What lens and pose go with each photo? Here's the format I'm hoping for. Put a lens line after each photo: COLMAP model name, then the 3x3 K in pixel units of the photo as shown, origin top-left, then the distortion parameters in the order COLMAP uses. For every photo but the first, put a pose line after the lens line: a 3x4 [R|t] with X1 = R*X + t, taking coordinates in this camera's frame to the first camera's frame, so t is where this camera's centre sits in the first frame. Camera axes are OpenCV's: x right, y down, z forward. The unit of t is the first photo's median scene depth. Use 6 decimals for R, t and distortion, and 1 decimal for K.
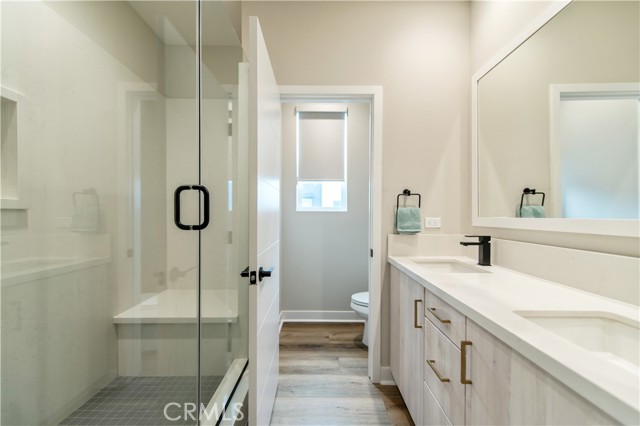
lens RADIAL K [[251.3, 0, 318.5], [0, 251.3, 216.4], [0, 0, 1]] dist [0.009132, -0.002733]
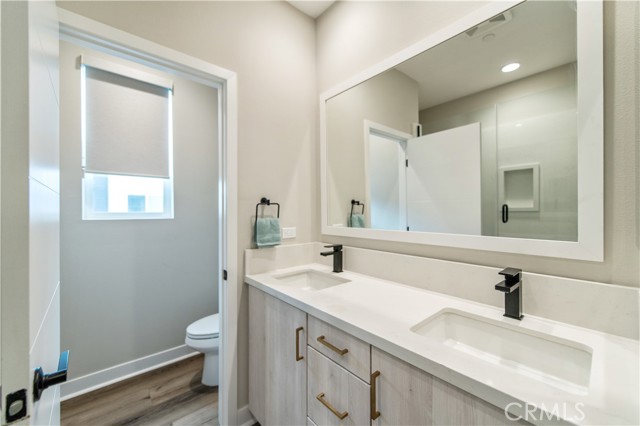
lens RADIAL K [[251.3, 0, 321.1], [0, 251.3, 211.5], [0, 0, 1]] dist [0.009132, -0.002733]
pose [[0.751457, -0.007433, 0.659741, -0.091022], [0.011494, 0.999932, -0.001826, -0.054563], [-0.659683, 0.008955, 0.751491, 0.192211]]
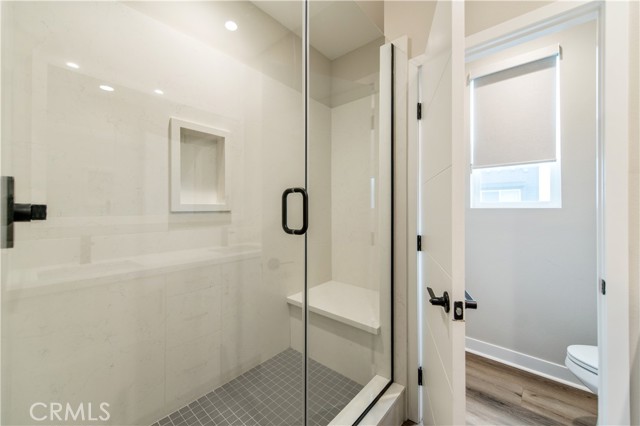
lens RADIAL K [[251.3, 0, 319.9], [0, 251.3, 207.5], [0, 0, 1]] dist [0.009132, -0.002733]
pose [[0.754975, -0.008317, -0.655700, 0.113555], [-0.000435, 0.999913, -0.013183, -0.020064], [0.655753, 0.010238, 0.754906, 0.184641]]
